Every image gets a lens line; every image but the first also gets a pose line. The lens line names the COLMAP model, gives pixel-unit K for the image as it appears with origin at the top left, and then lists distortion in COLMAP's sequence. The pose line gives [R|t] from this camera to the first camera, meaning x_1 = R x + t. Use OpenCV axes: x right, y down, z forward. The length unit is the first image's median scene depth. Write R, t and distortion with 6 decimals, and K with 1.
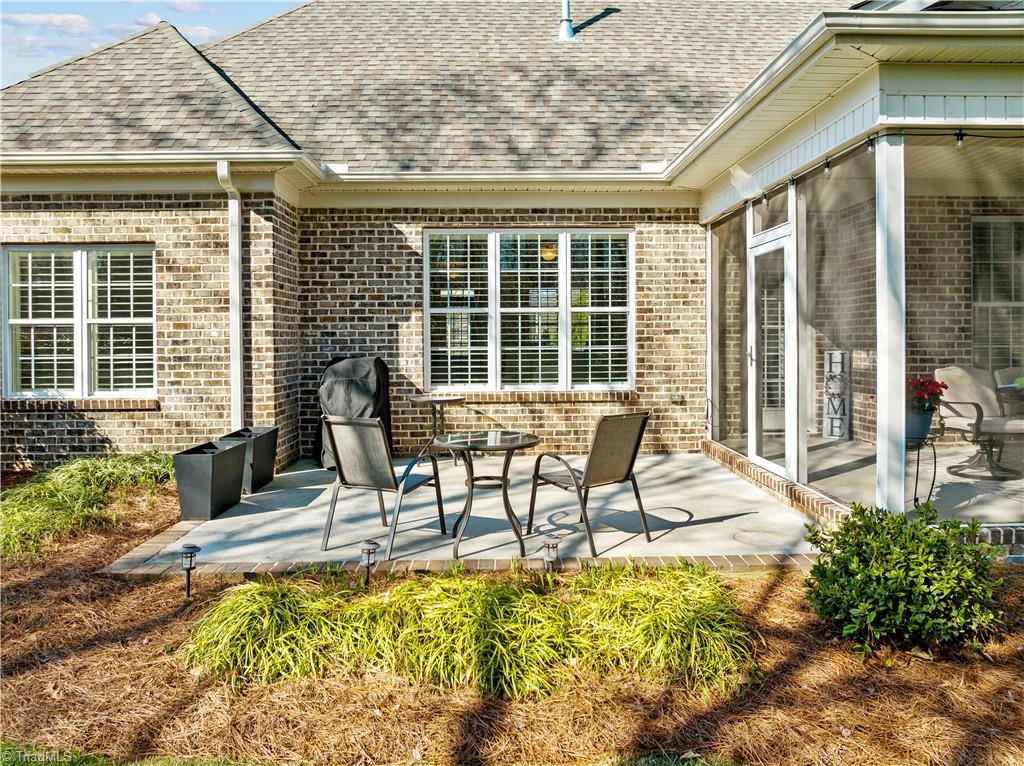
lens RADIAL K [[754.8, 0, 538.6], [0, 754.8, 381.4], [0, 0, 1]] dist [-0.054363, 0.027226]
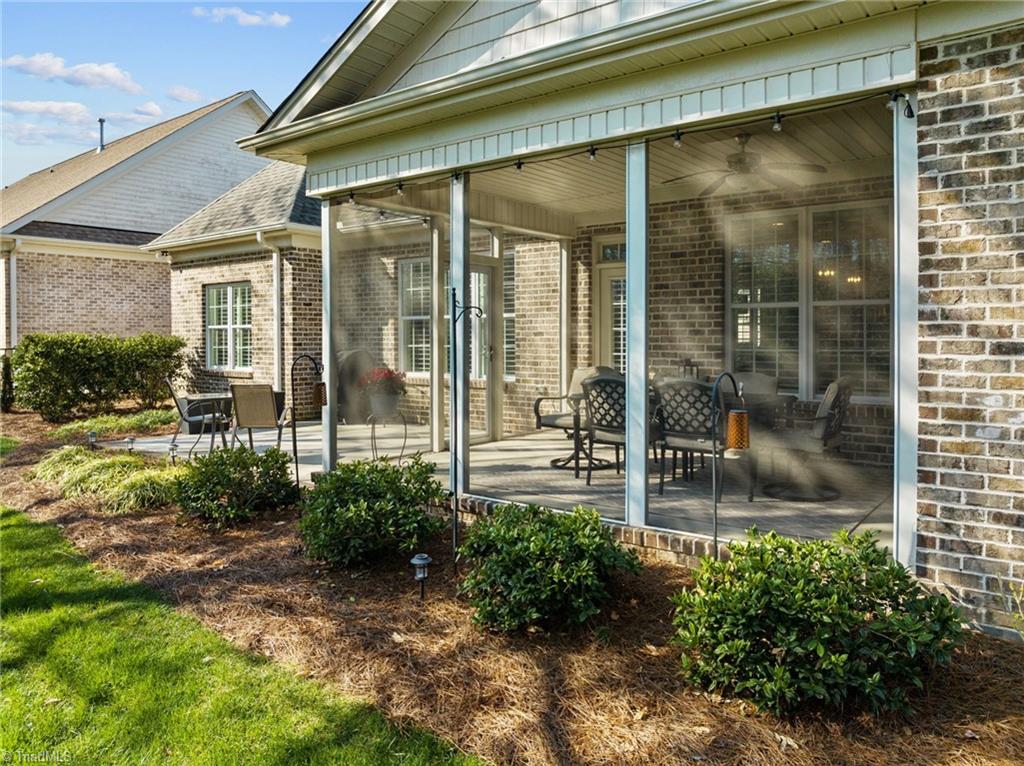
lens RADIAL K [[754.8, 0, 538.6], [0, 754.8, 381.4], [0, 0, 1]] dist [-0.054363, 0.027226]
pose [[0.771479, 0.043871, -0.634741, 1.042145], [-0.040597, 0.998981, 0.019703, -0.015602], [0.634959, 0.010568, 0.772474, 0.090092]]
